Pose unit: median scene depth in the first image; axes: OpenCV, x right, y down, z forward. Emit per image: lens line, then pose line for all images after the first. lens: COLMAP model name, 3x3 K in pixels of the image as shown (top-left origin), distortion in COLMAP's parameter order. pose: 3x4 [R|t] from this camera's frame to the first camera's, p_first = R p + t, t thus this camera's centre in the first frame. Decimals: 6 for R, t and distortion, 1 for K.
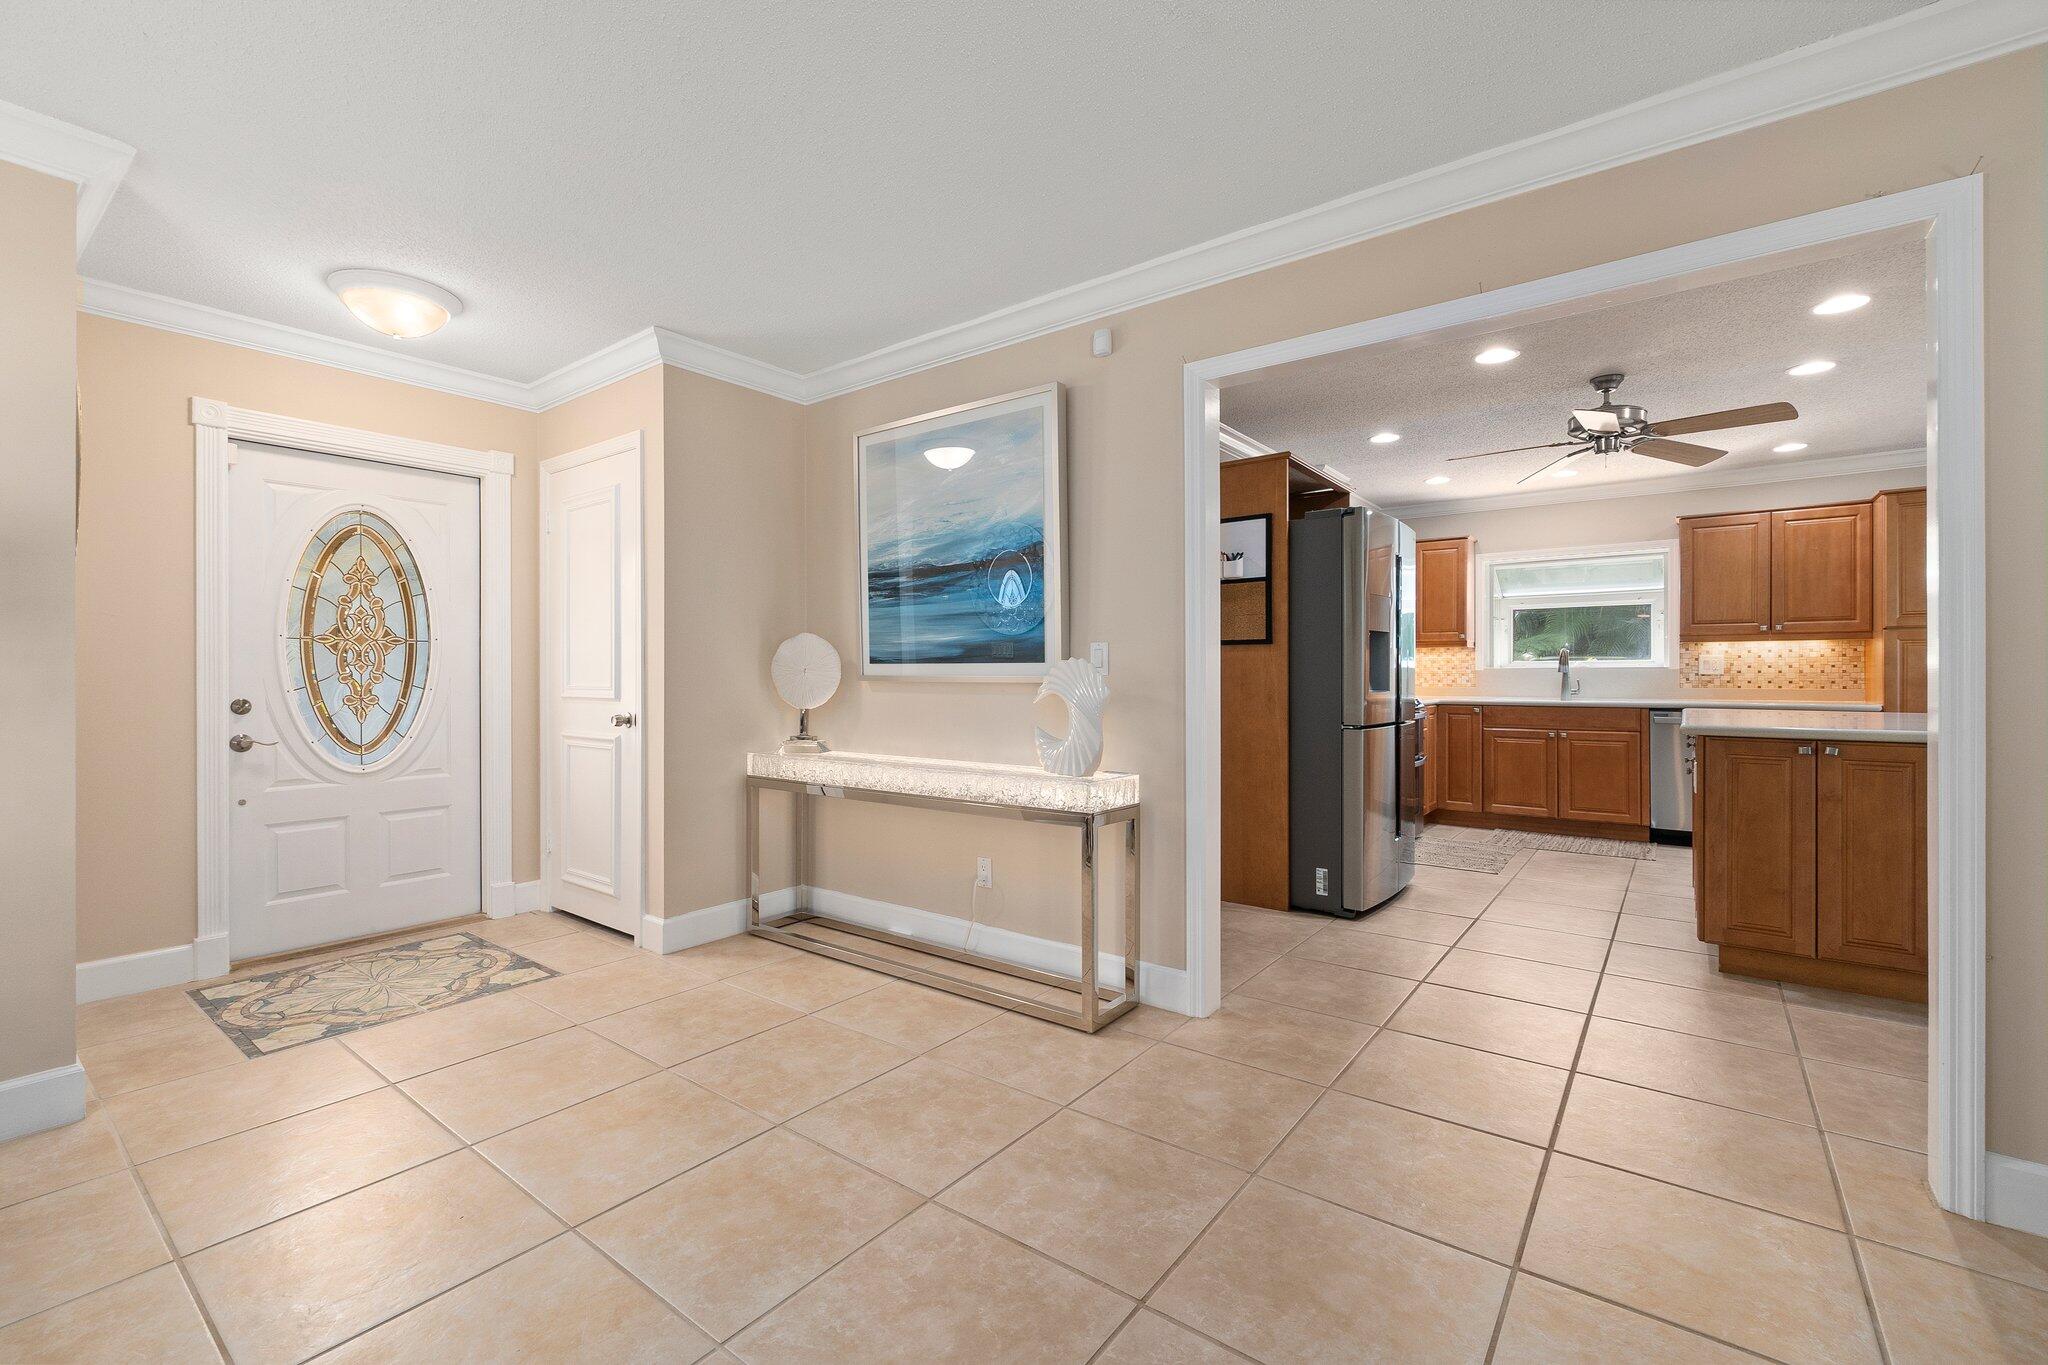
lens RADIAL K [[878.0, 0, 1015.8], [0, 878.0, 673.8], [0, 0, 1]] dist [-0.002208, -0.000086]
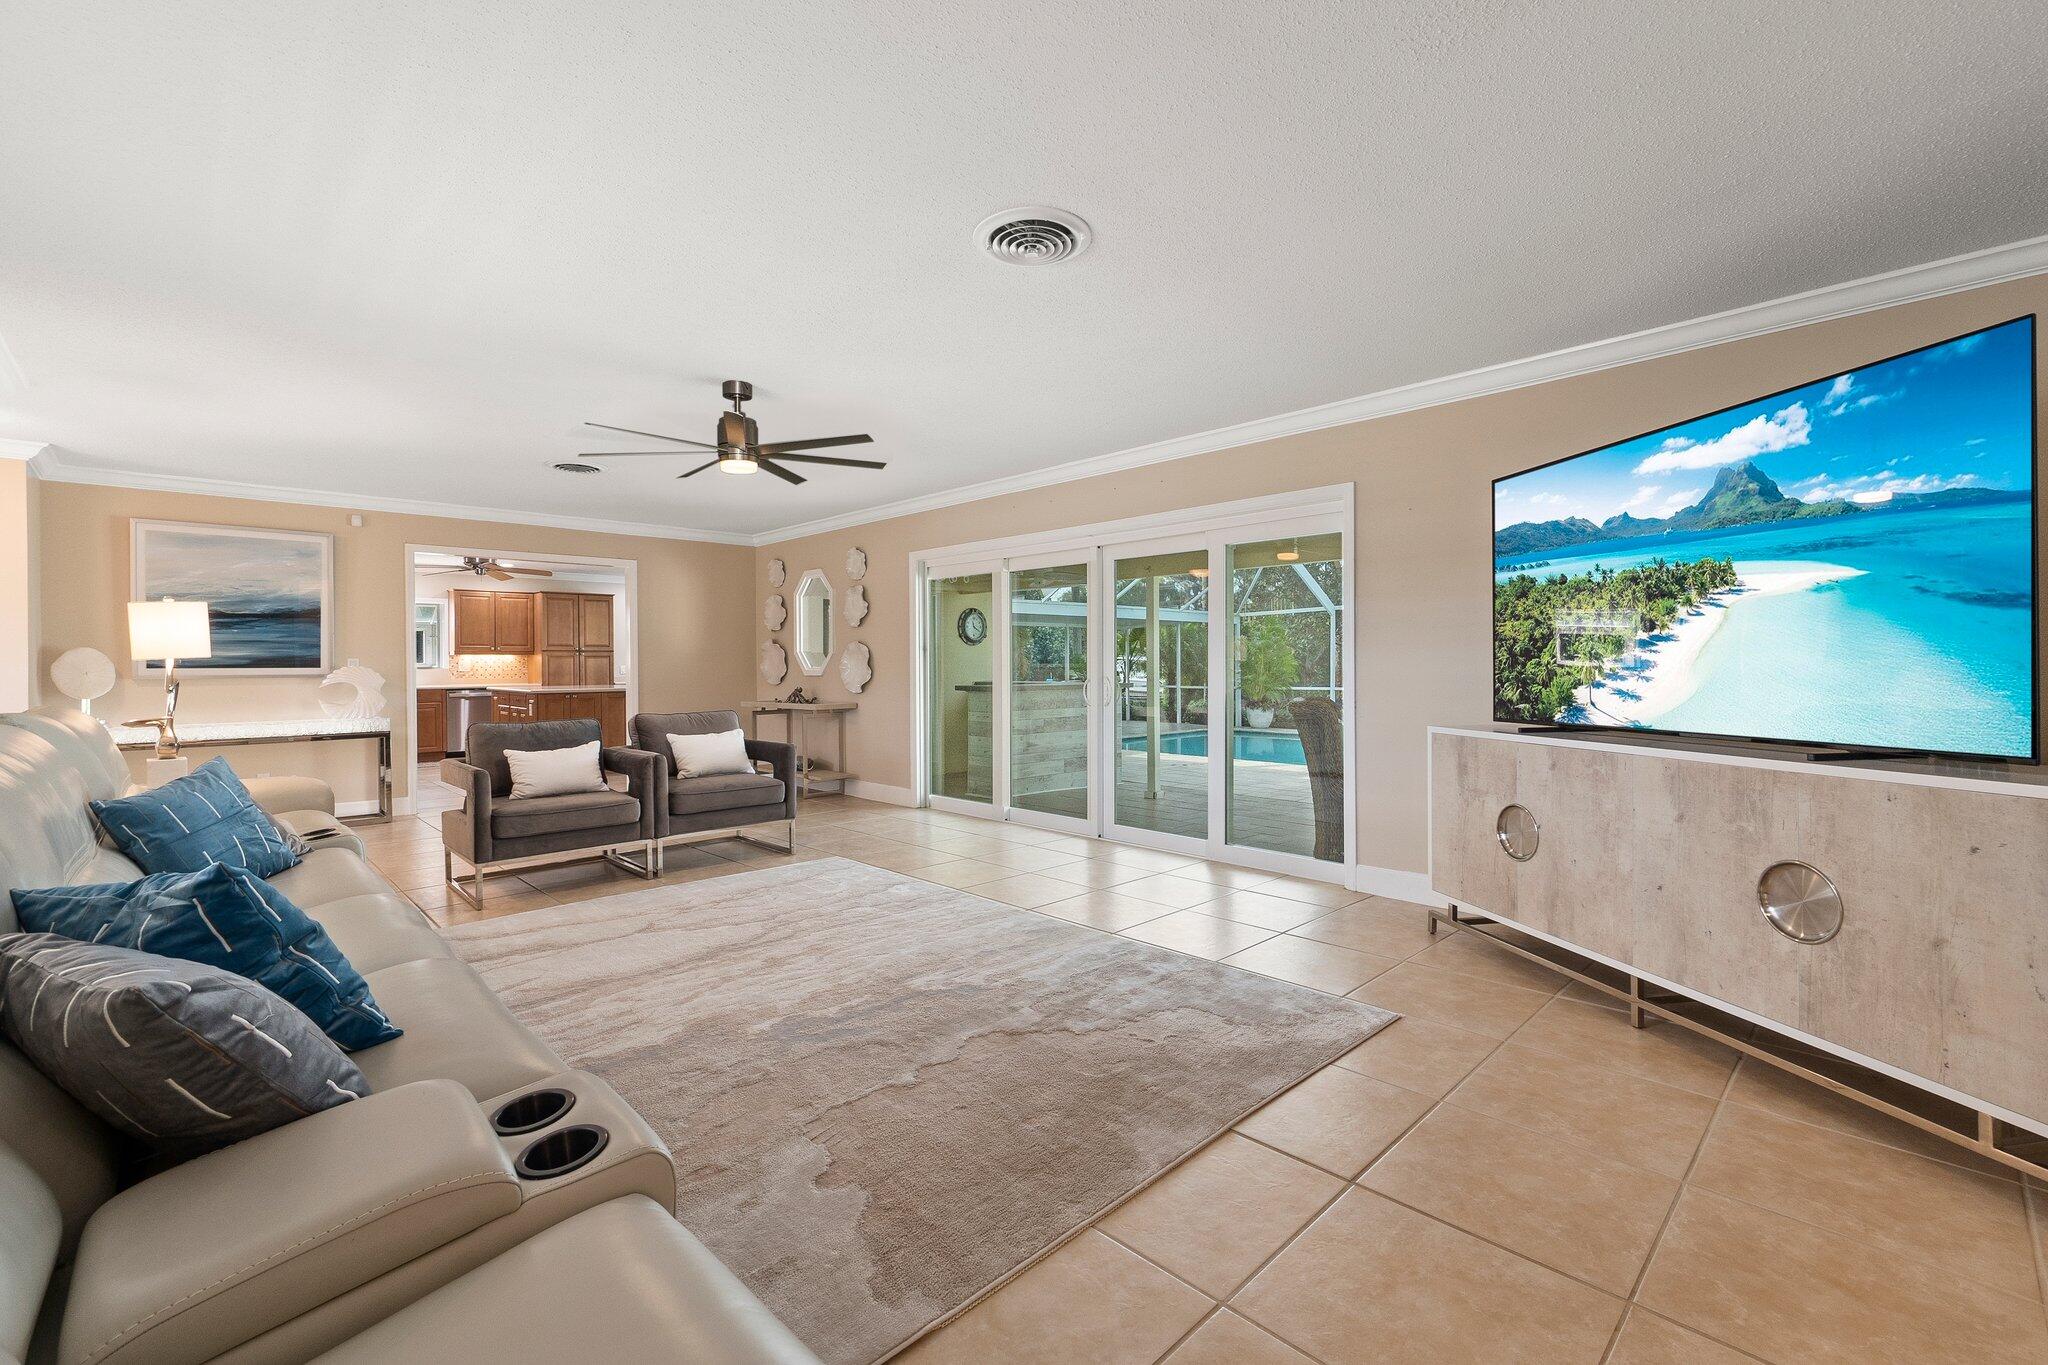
lens RADIAL K [[878.0, 0, 1015.8], [0, 878.0, 673.8], [0, 0, 1]] dist [-0.002208, -0.000086]
pose [[0.150118, -0.009341, 0.988624, -1.456336], [0.005879, 0.999946, 0.008556, -0.004963], [-0.988651, 0.004527, 0.150165, -0.762001]]
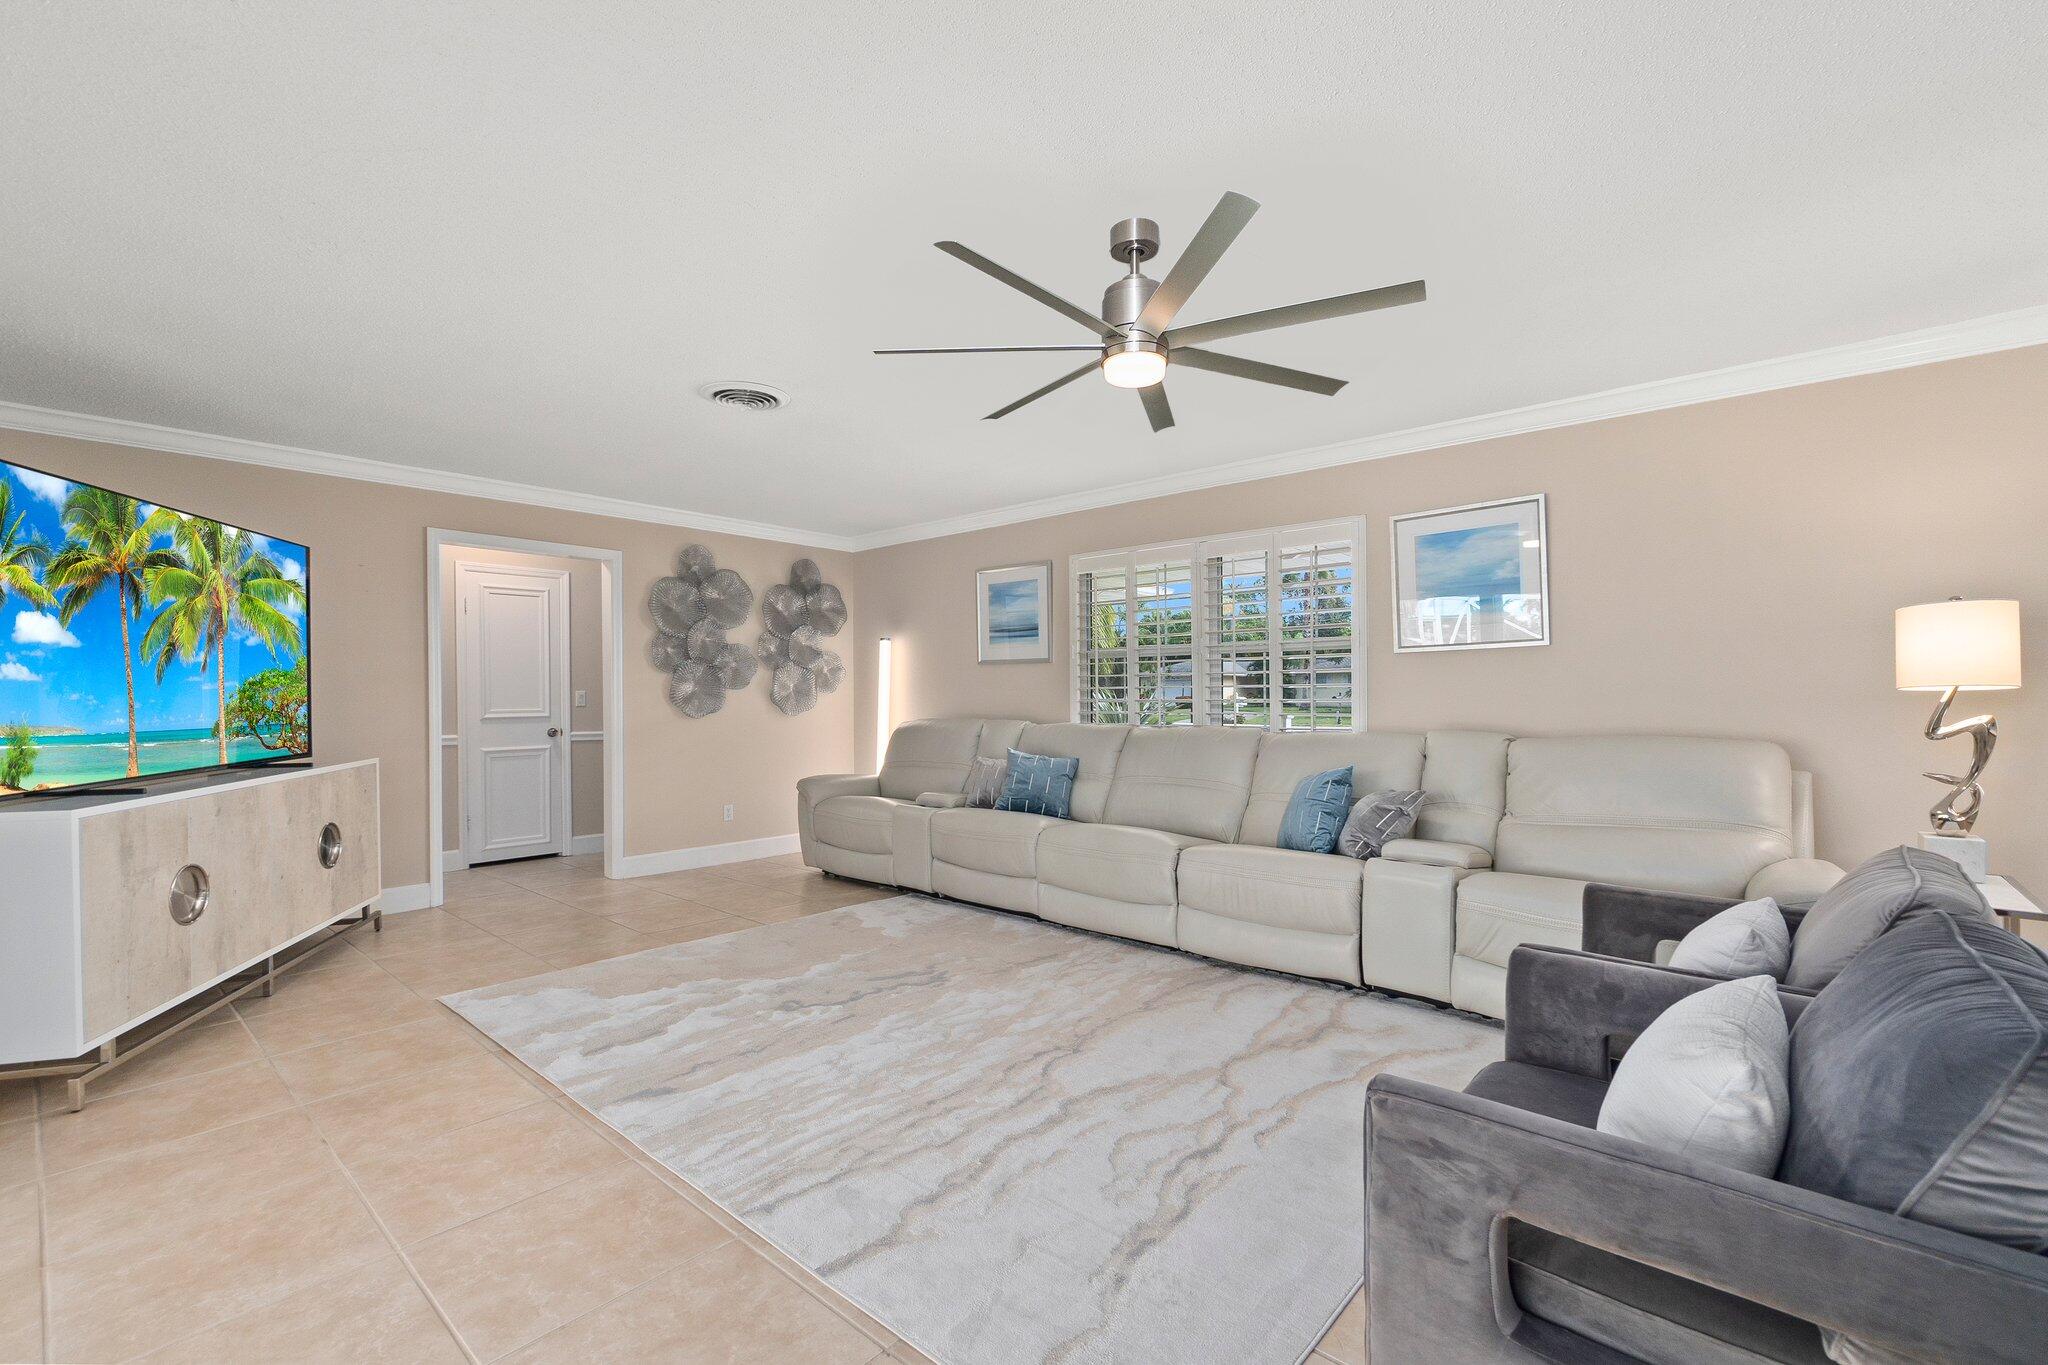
lens RADIAL K [[876.5, 0, 1021.5], [0, 876.5, 691.4], [0, 0, 1]] dist [-0.000632, 0.000081]
pose [[-0.063419, 0.002289, -0.997984, 0.197755], [0.003395, 0.999992, 0.002078, -0.025007], [0.997981, -0.003256, -0.063426, -0.307019]]
